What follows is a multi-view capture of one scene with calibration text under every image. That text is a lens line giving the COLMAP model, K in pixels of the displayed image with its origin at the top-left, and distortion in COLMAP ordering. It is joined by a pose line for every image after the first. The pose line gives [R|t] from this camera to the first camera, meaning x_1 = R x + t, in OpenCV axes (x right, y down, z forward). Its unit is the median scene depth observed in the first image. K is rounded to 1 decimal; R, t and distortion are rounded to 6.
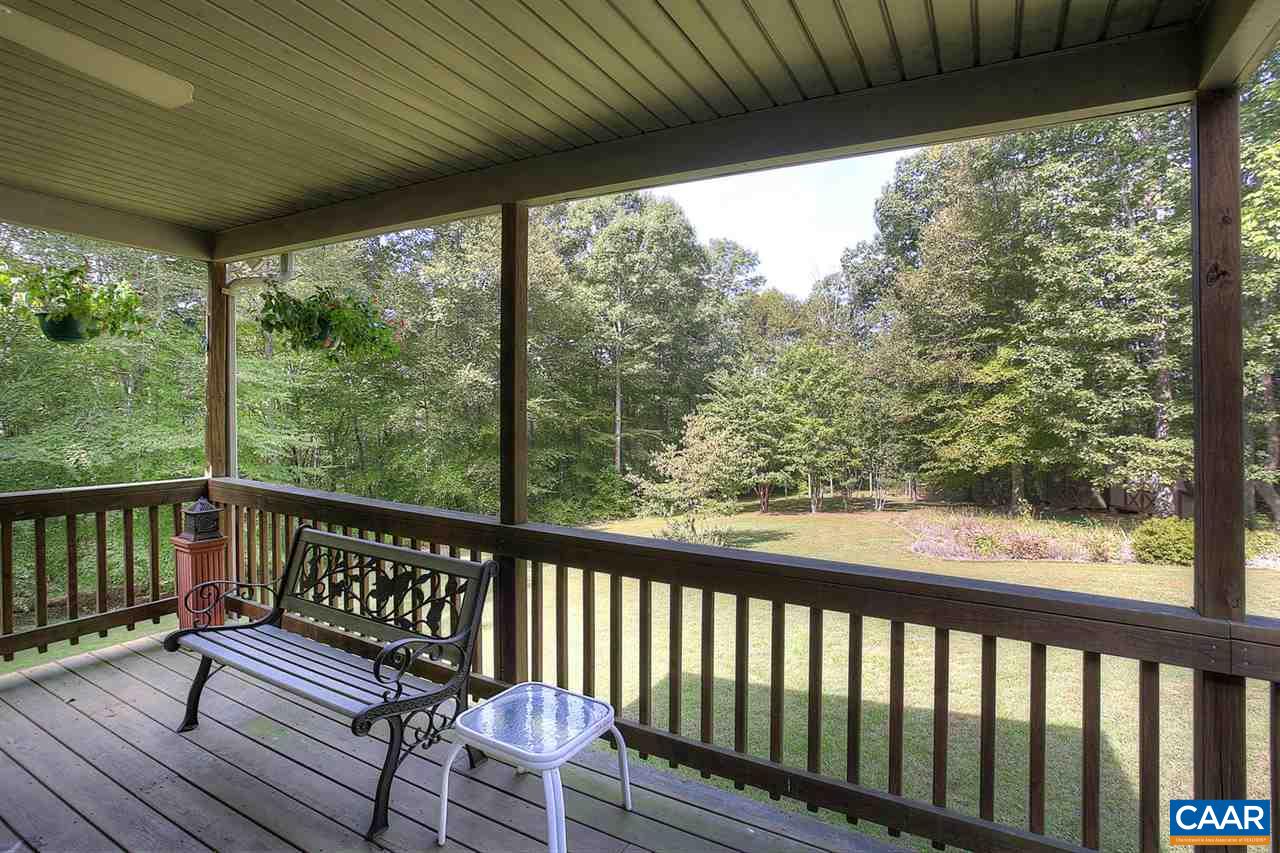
lens RADIAL K [[630.4, 0, 642.6], [0, 630.4, 420.2], [0, 0, 1]] dist [-0.048601, 0.000005]
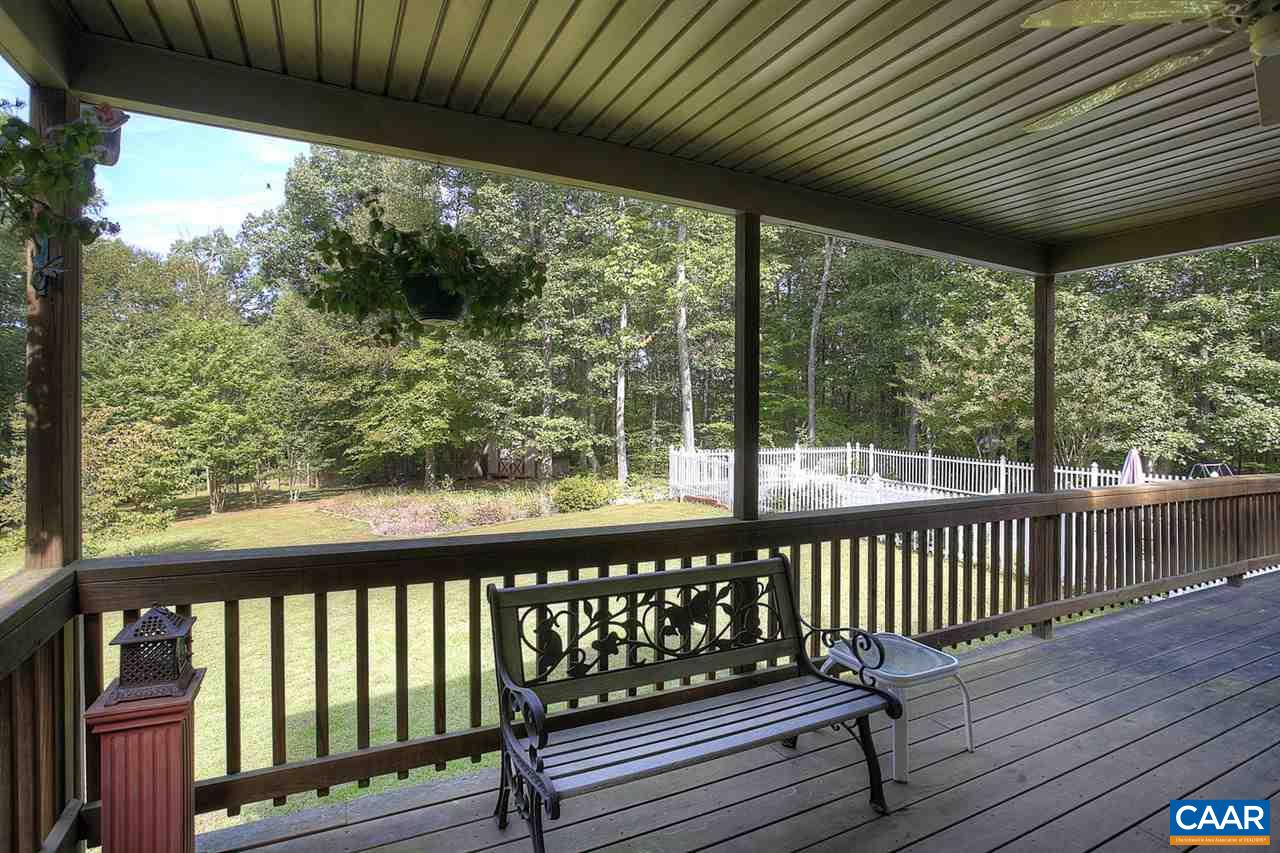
lens RADIAL K [[634.6, 0, 641.7], [0, 634.6, 406.8], [0, 0, 1]] dist [-0.094850, 0.056367]
pose [[0.558855, -0.013971, 0.829148, -0.128737], [0.009444, 0.999900, 0.010483, -0.003858], [-0.829212, 0.001972, 0.558931, 0.061506]]
